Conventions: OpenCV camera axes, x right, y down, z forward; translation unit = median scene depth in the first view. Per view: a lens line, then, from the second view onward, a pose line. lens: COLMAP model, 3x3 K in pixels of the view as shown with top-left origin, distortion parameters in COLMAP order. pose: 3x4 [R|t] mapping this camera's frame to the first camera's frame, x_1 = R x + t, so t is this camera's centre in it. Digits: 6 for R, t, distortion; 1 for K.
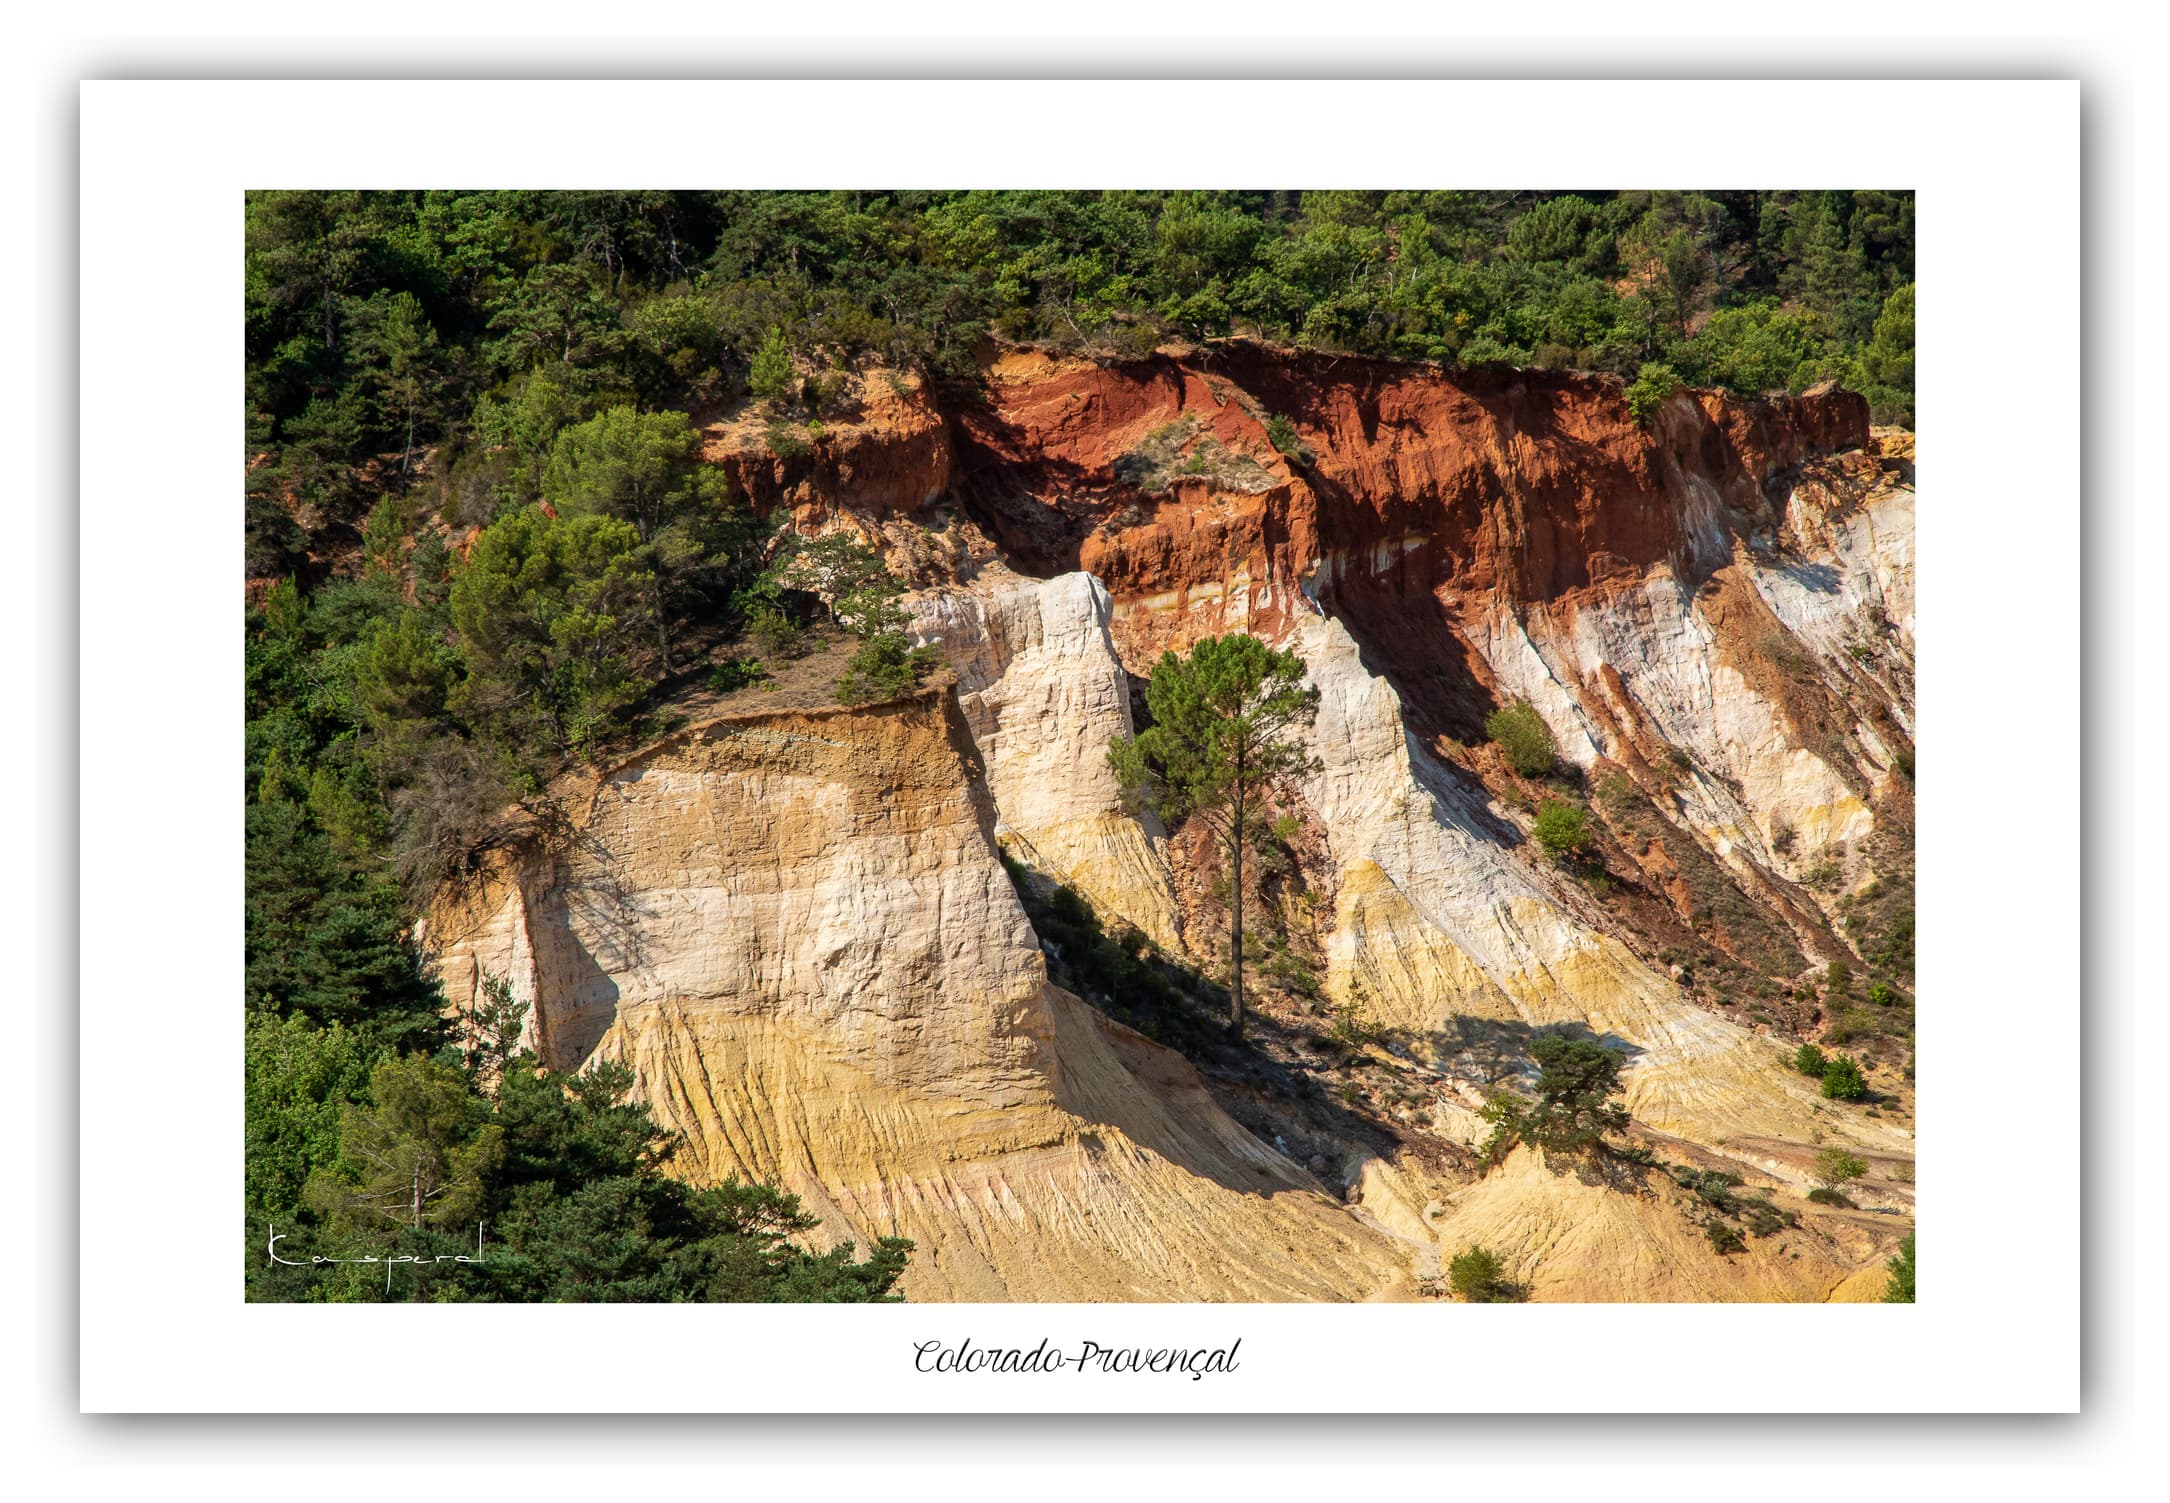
lens RADIAL K [[6100.8, 0, 1166.6], [0, 6100.8, 786.6], [0, 0, 1]] dist [0.433578, 0.000000]
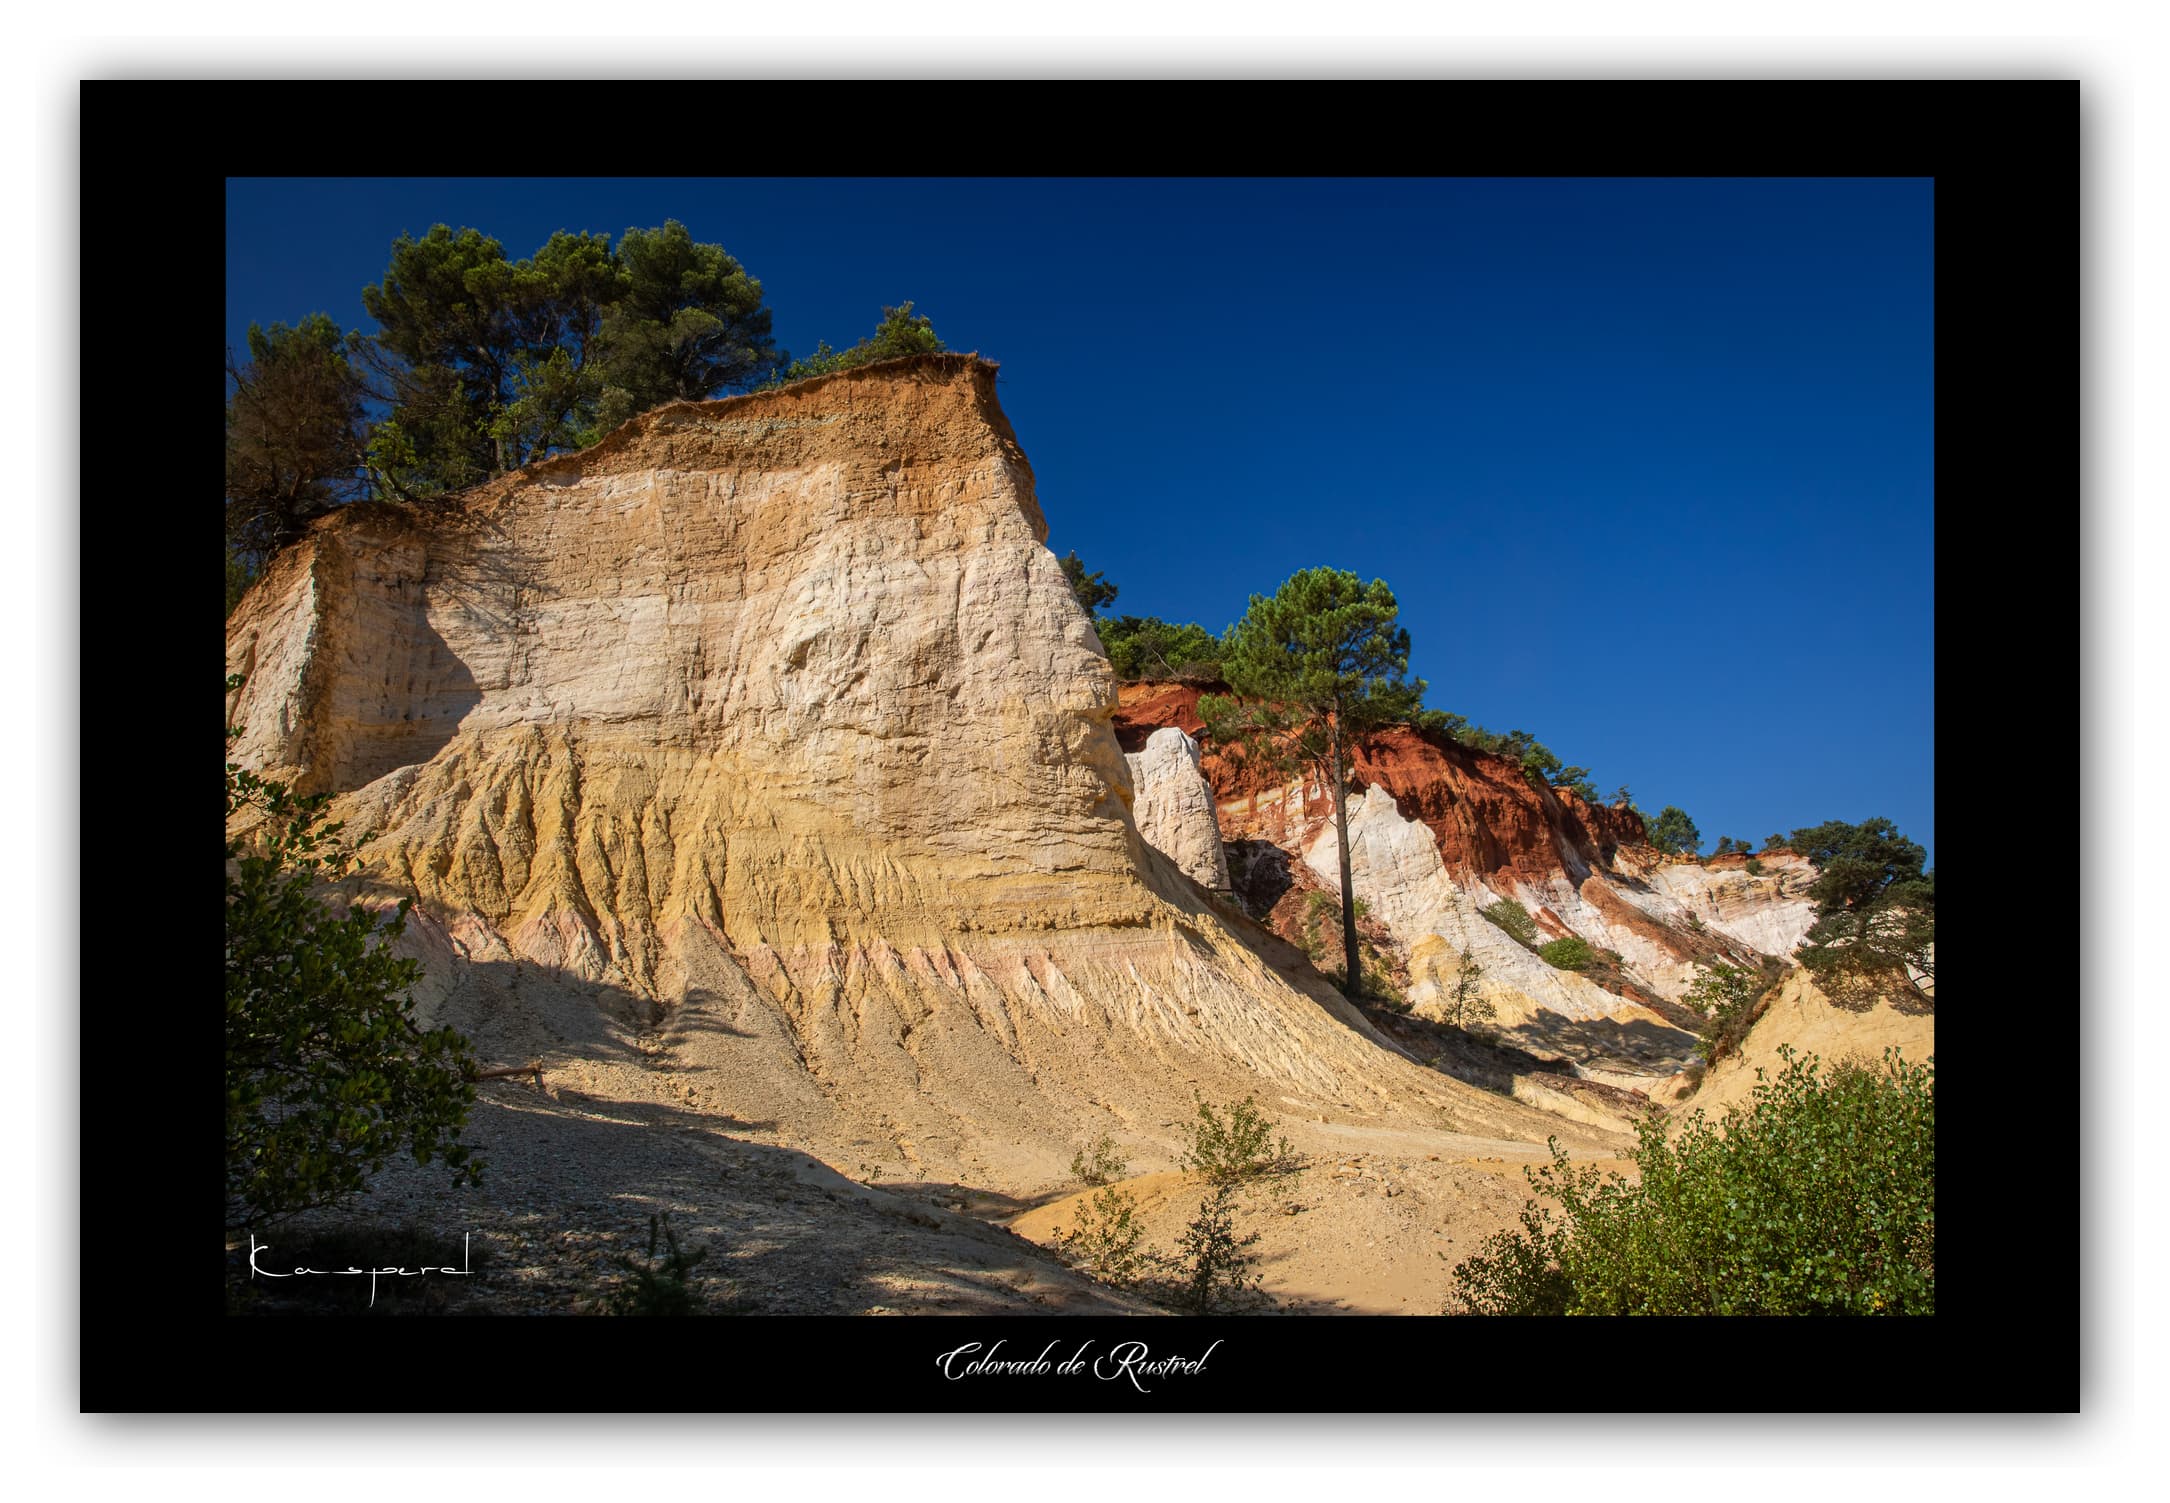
lens RADIAL K [[1434.9, 0, 1112.8], [0, 1434.9, 743.4], [0, 0, 1]] dist [-0.051598, 0.017895]
pose [[0.997132, -0.050535, -0.056337, -0.011460], [0.023305, 0.913255, -0.406721, 0.101785], [0.072003, 0.404241, 0.911814, 0.858966]]
